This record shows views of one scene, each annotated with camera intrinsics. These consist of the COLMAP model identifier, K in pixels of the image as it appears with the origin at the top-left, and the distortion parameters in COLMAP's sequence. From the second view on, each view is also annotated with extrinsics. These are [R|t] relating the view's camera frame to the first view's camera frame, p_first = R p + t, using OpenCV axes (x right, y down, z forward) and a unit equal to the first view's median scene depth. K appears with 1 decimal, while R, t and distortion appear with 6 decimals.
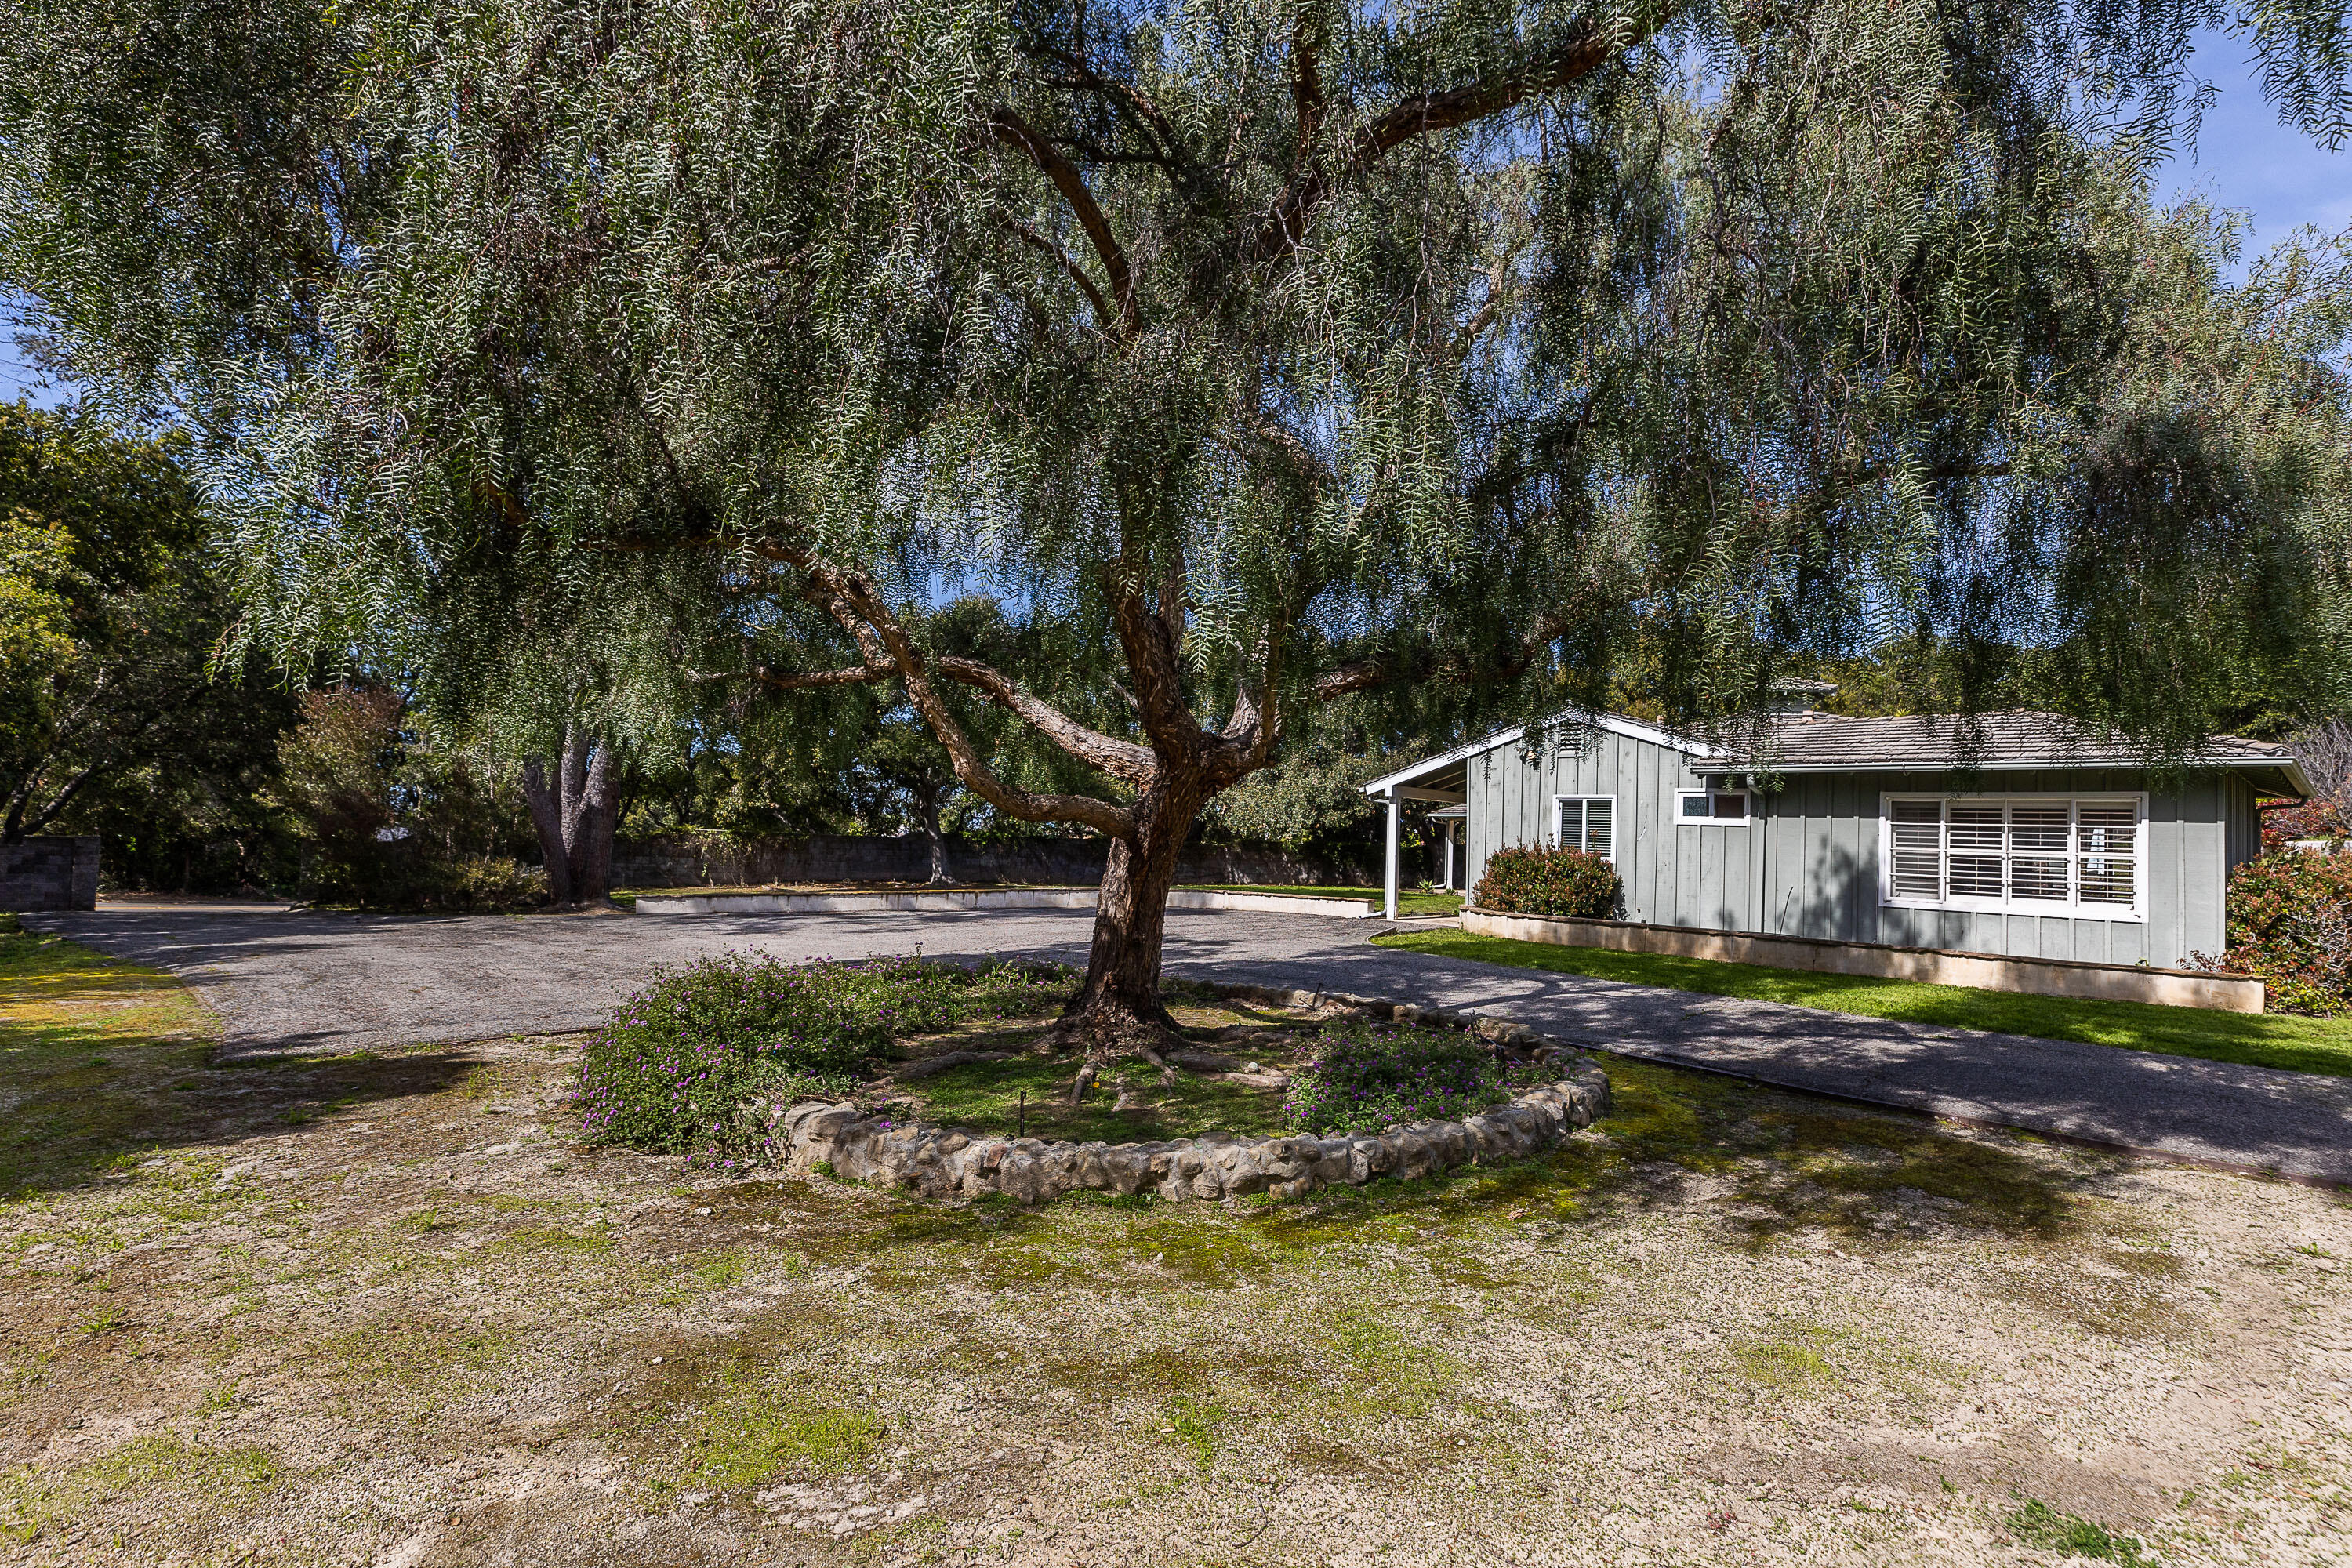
lens RADIAL K [[1140.5, 0, 1176.0], [0, 1140.5, 784.0], [0, 0, 1]] dist [-0.004696, -0.001026]
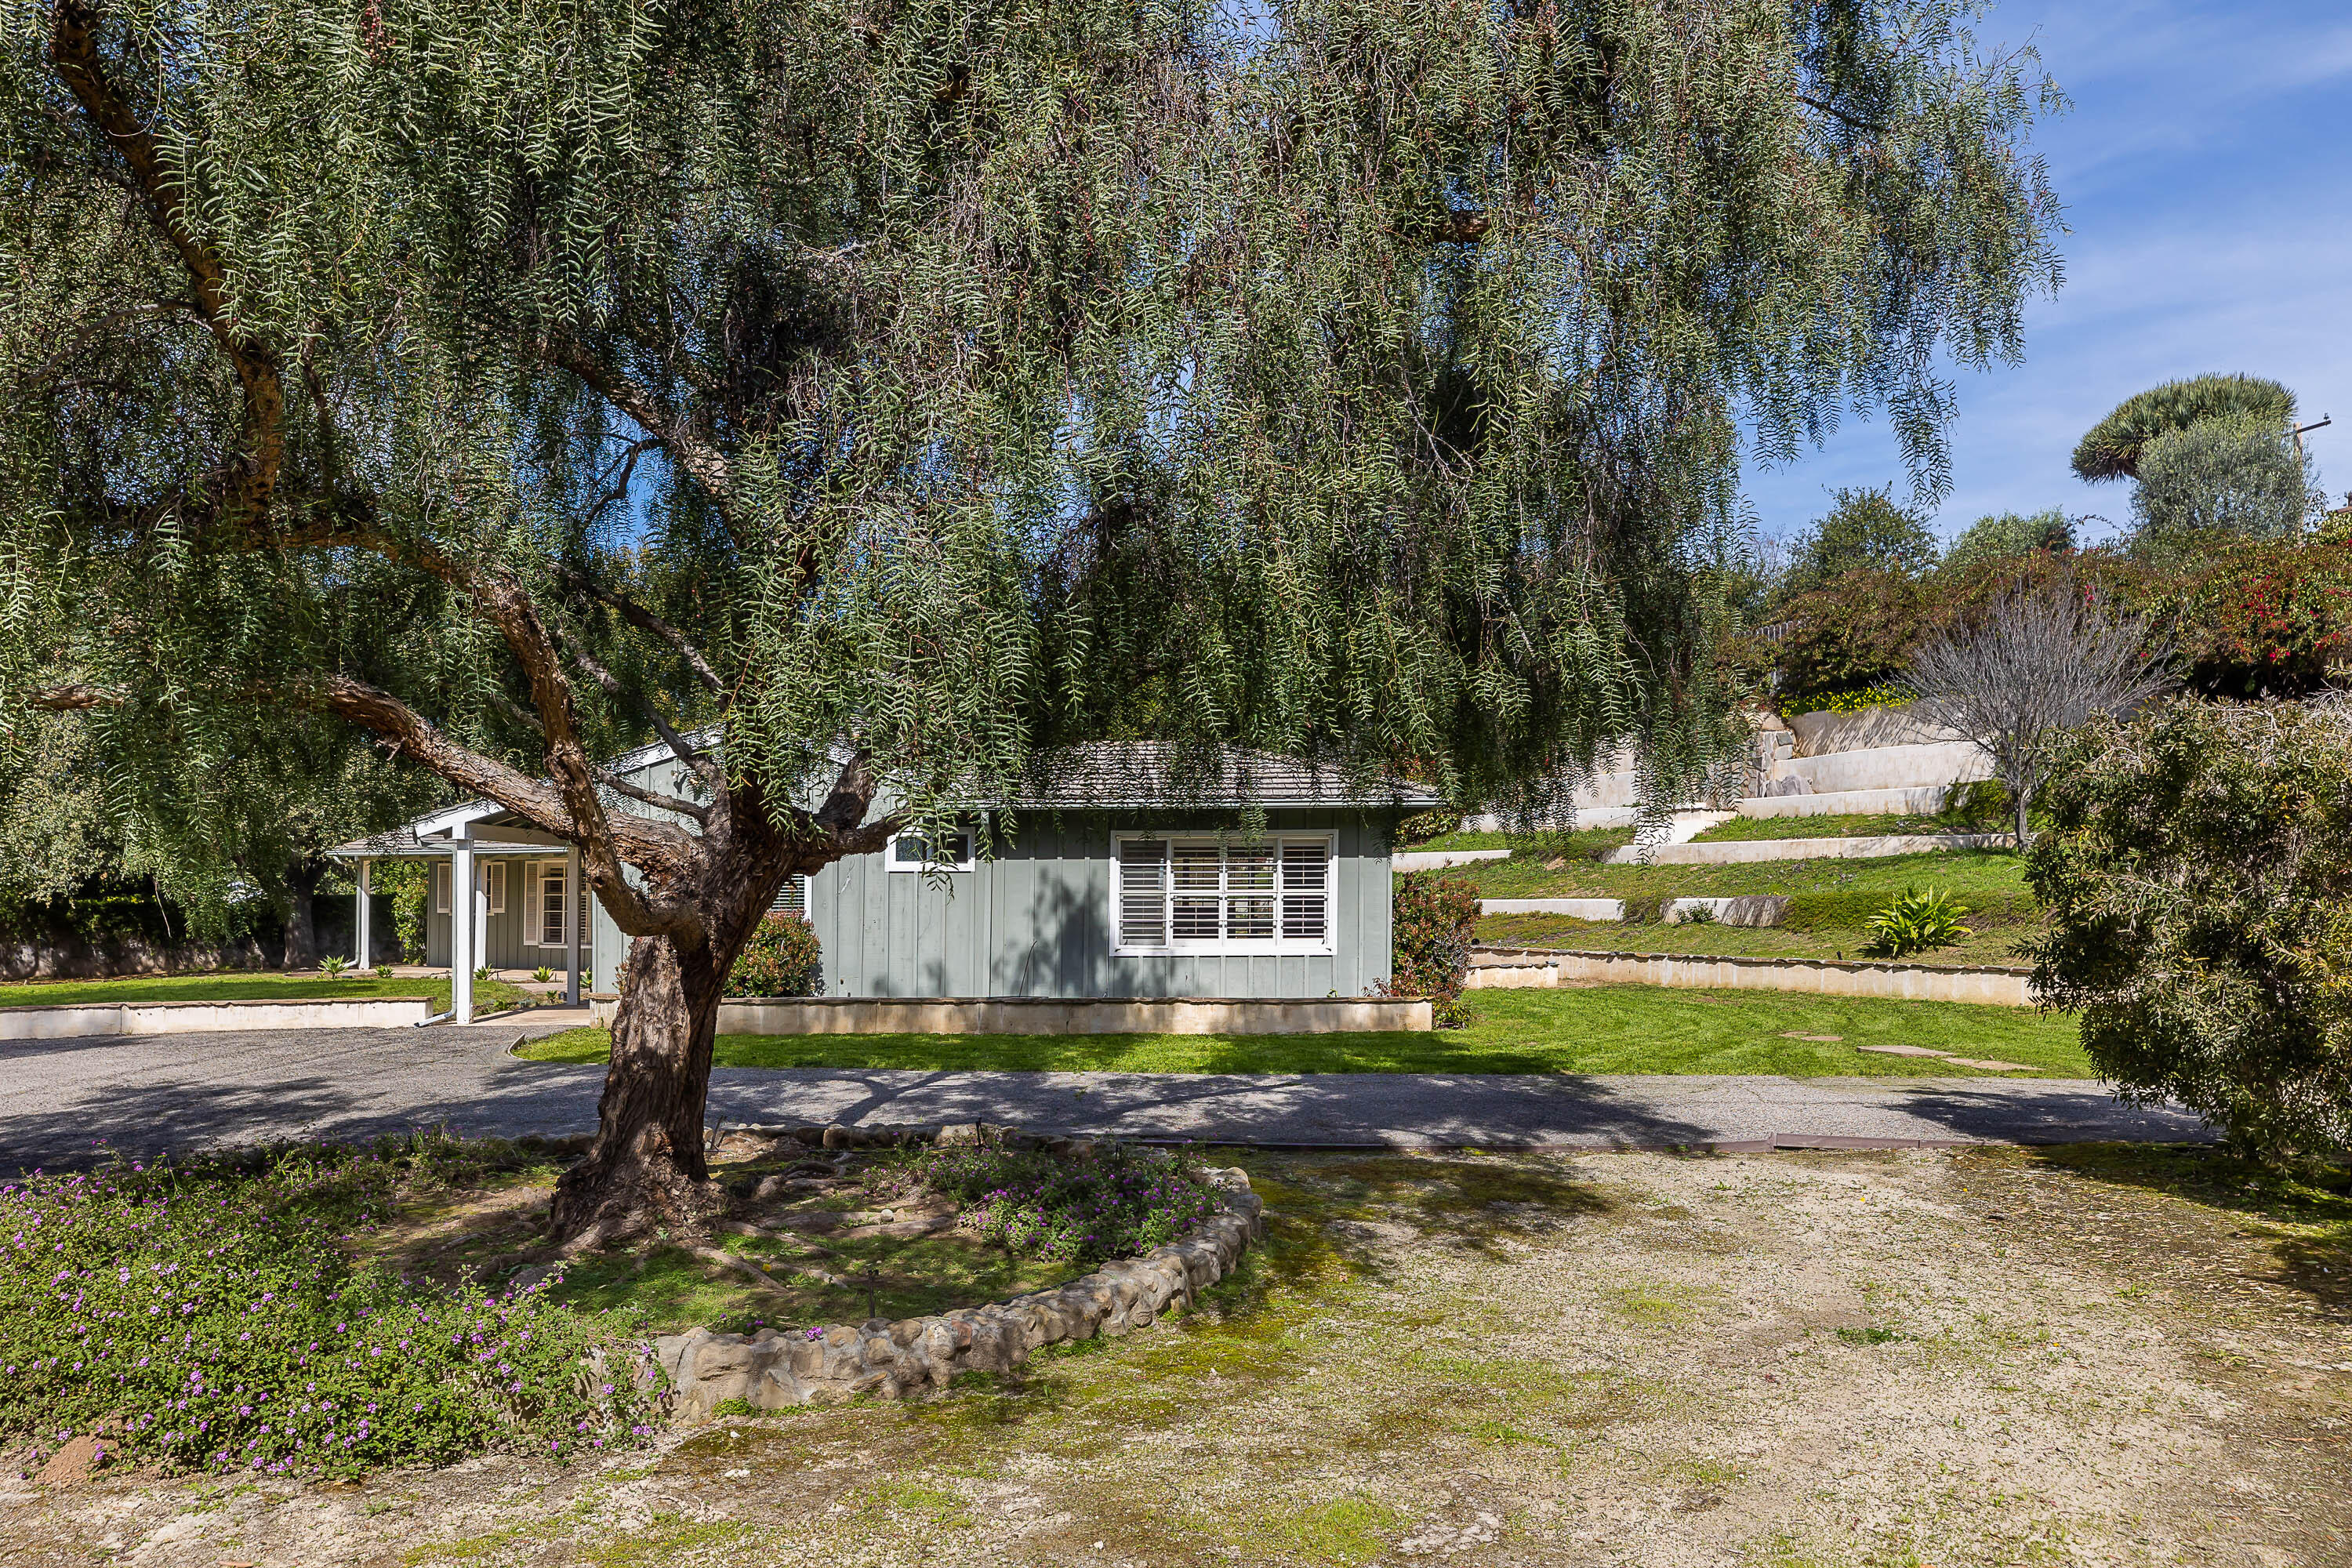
lens RADIAL K [[1752.2, 0, 1183.9], [0, 1752.2, 835.6], [0, 0, 1]] dist [-0.002912, 0.000915]
pose [[0.699791, -0.022031, 0.714008, -0.369768], [-0.001022, 0.999492, 0.031841, -0.036475], [-0.714347, -0.023011, 0.699413, -0.019884]]
